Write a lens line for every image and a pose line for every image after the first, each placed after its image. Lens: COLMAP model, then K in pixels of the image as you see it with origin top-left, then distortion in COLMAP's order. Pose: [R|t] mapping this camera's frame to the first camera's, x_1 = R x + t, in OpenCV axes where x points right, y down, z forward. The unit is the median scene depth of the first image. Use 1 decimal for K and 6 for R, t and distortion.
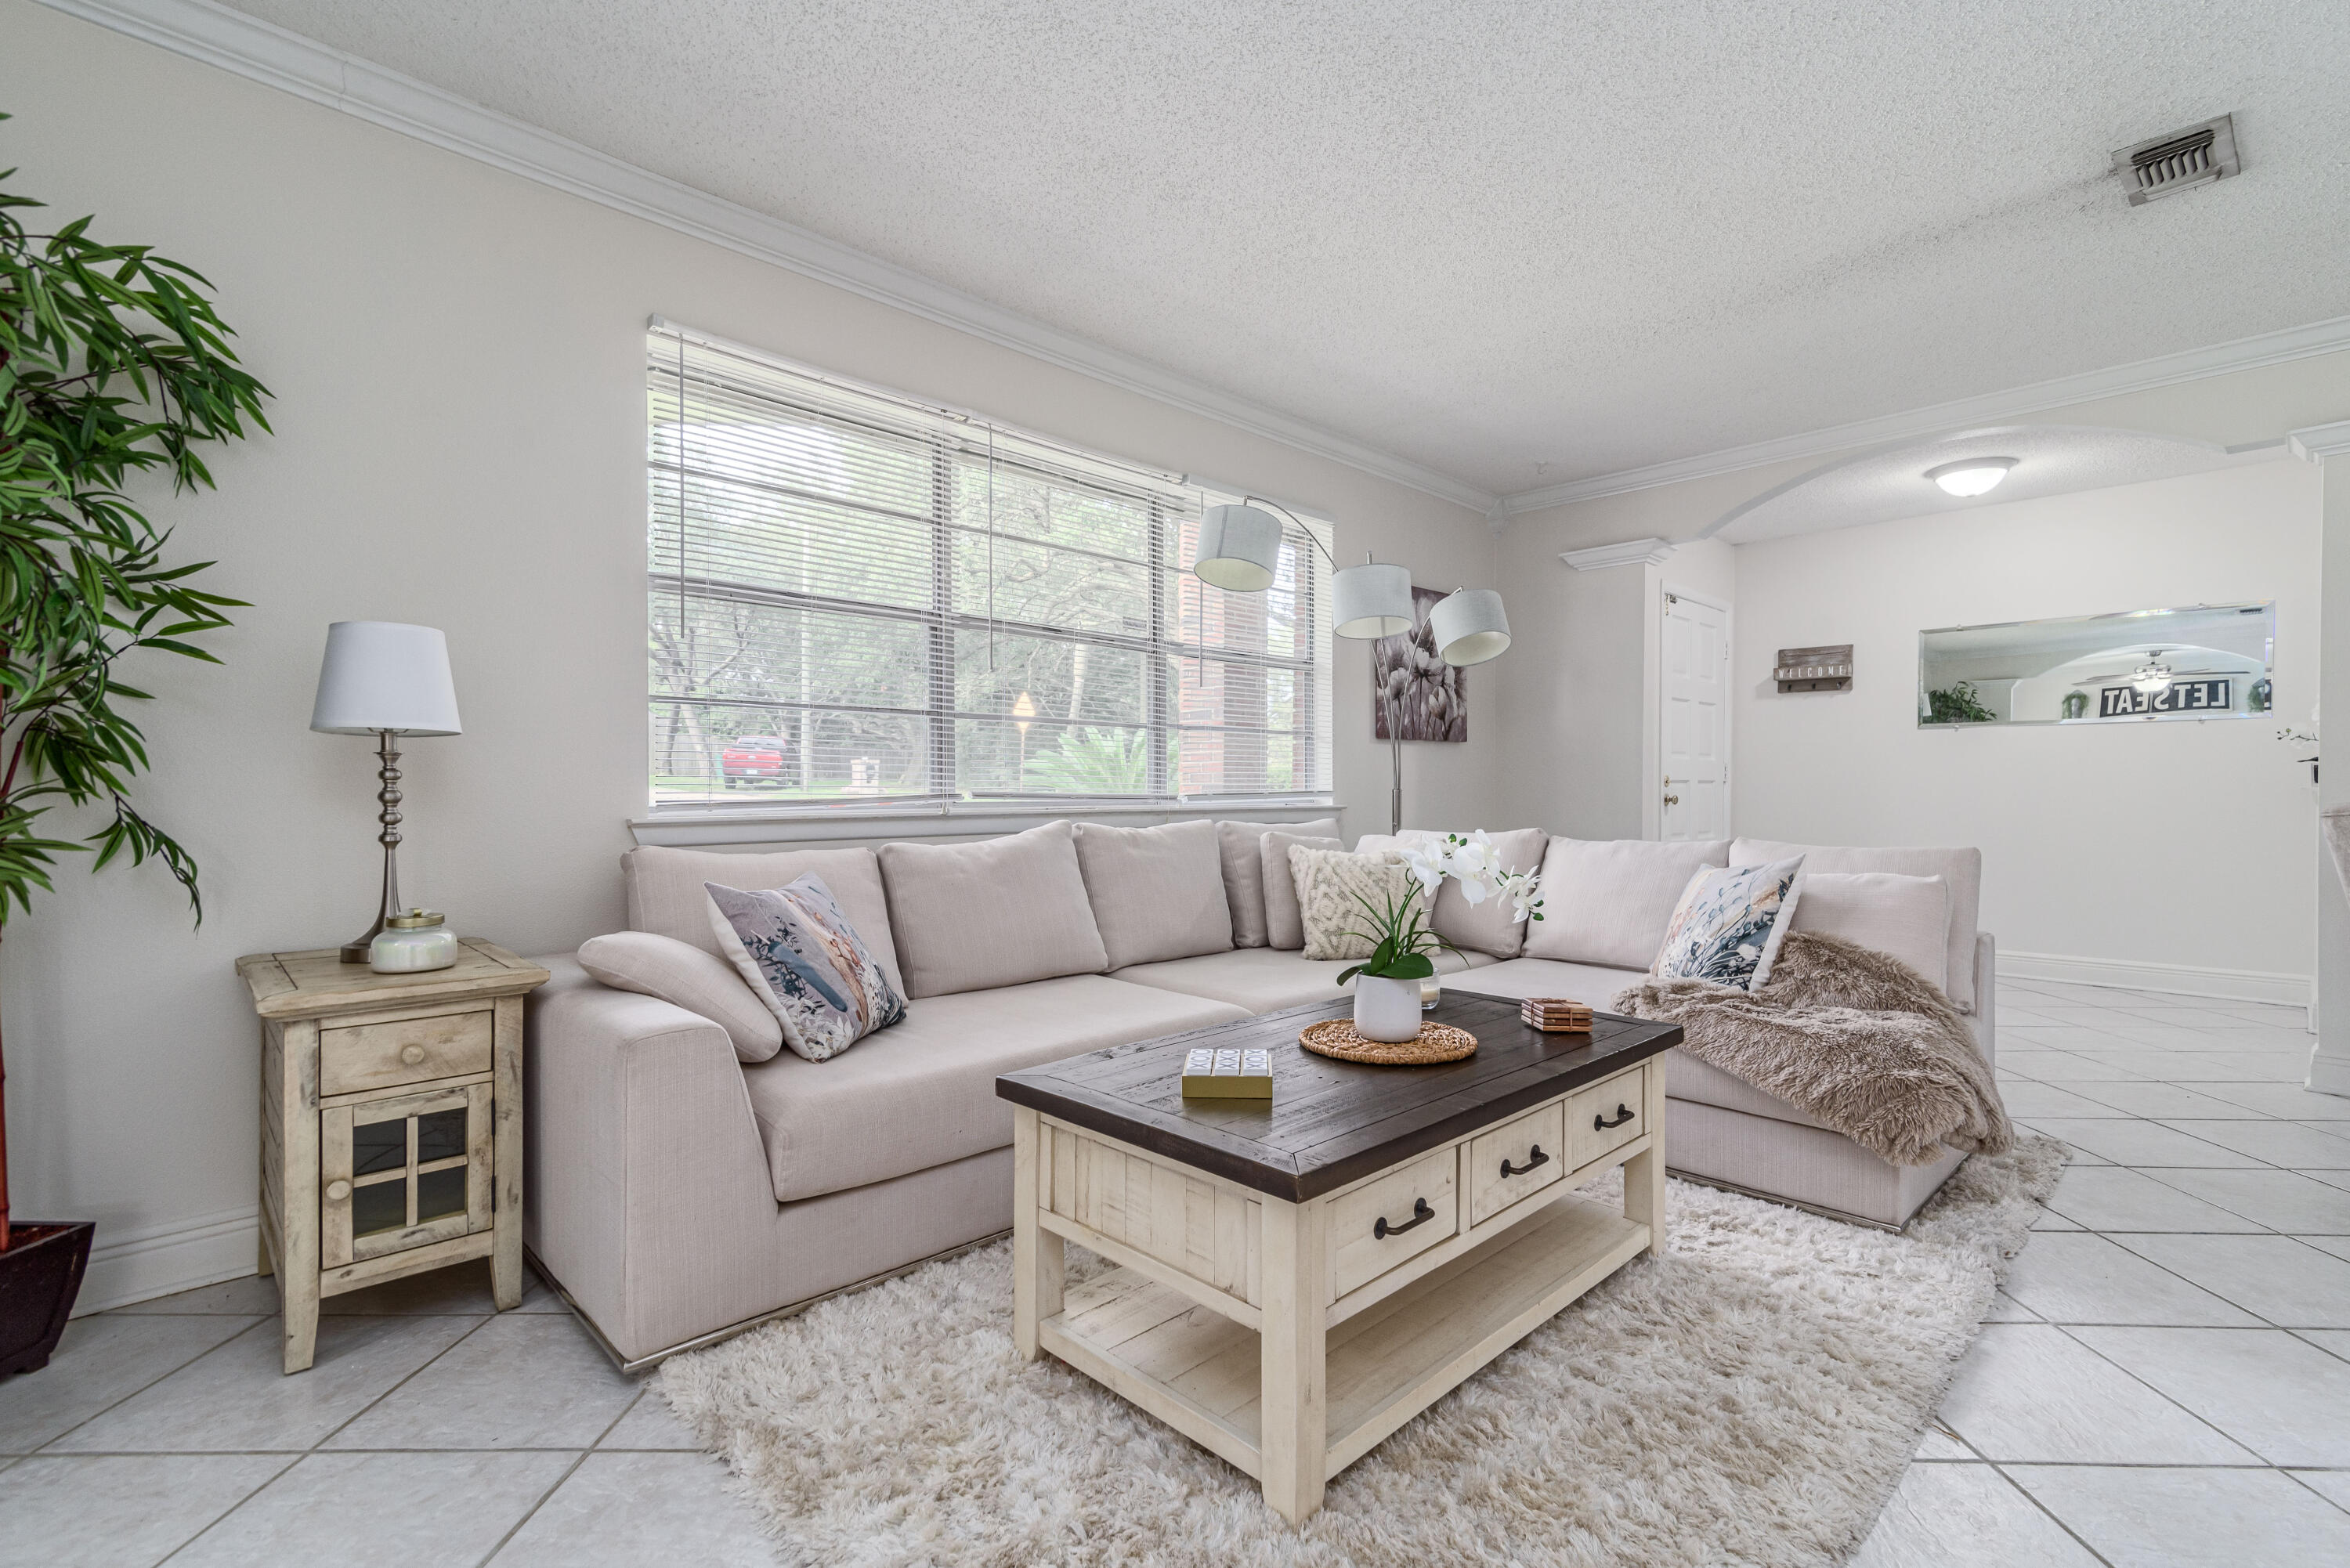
lens RADIAL K [[1072.0, 0, 1173.9], [0, 1072.0, 788.5], [0, 0, 1]] dist [0.015599, -0.003741]
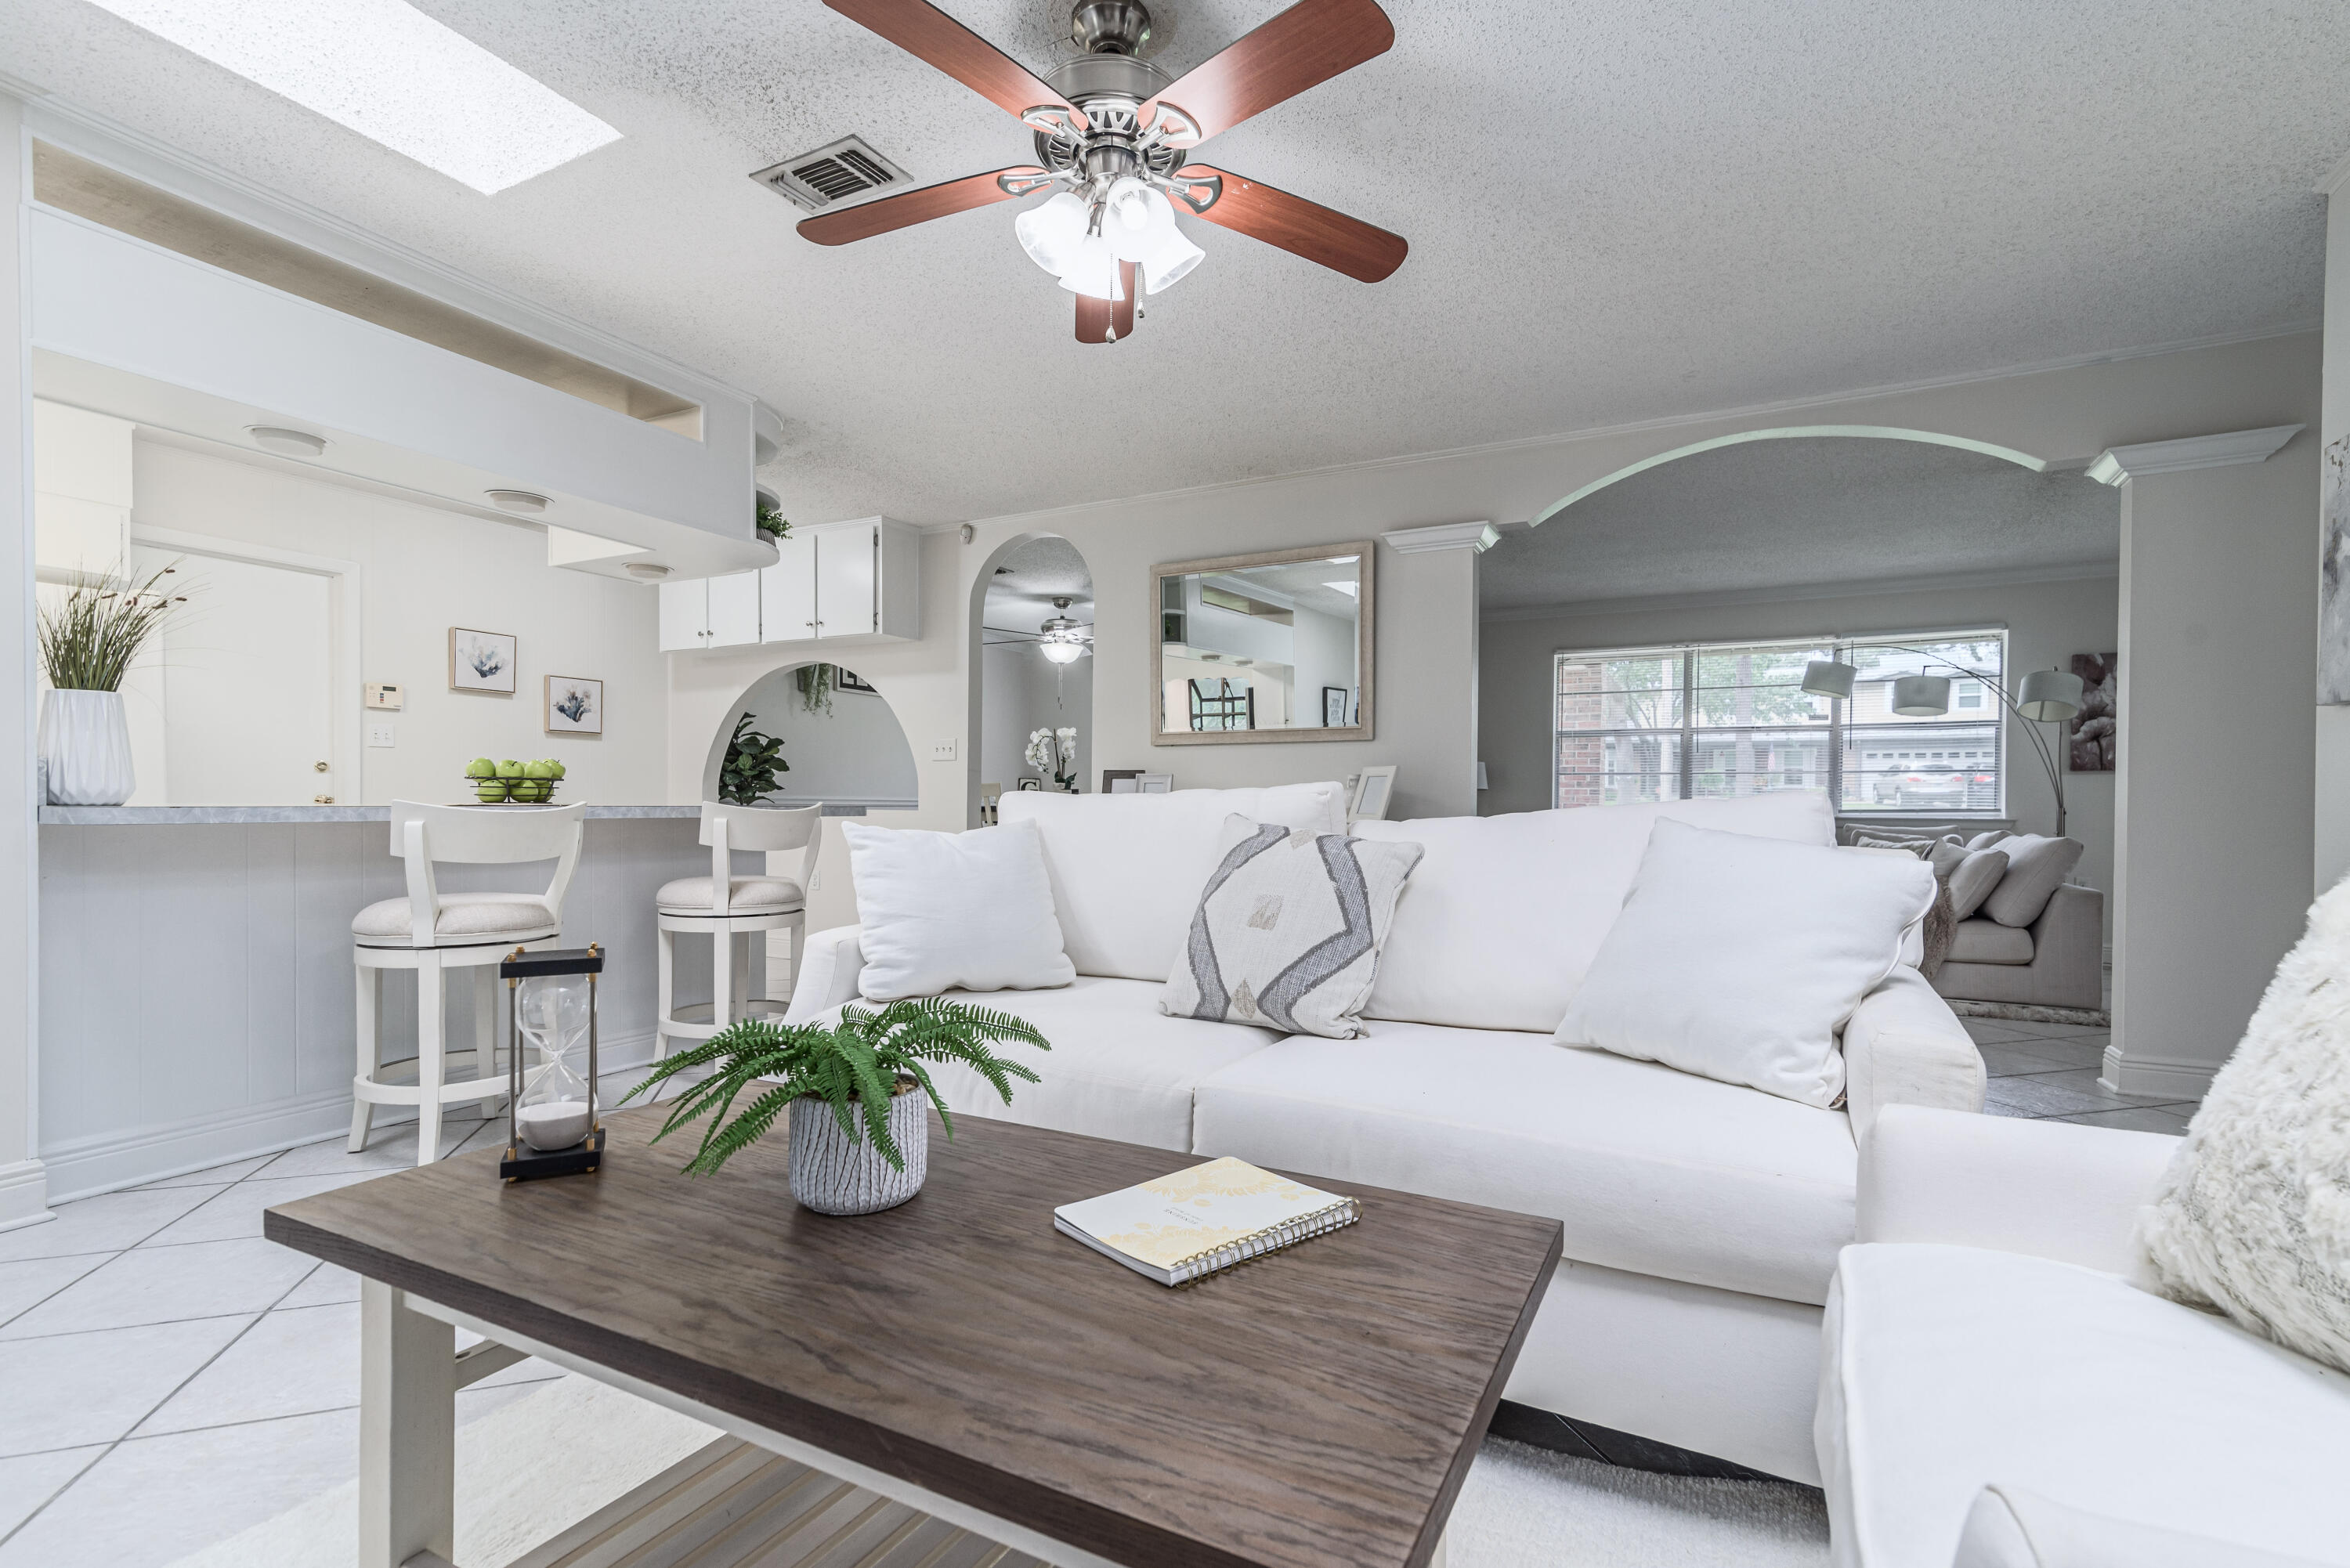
lens RADIAL K [[1072.0, 0, 1187.4], [0, 1072.0, 807.6], [0, 0, 1]] dist [0.015599, -0.003741]
pose [[0.307025, 0.002178, -0.951699, 1.158825], [-0.008813, 0.999961, -0.000555, 0.010988], [0.951661, 0.008558, 0.307032, -0.501380]]
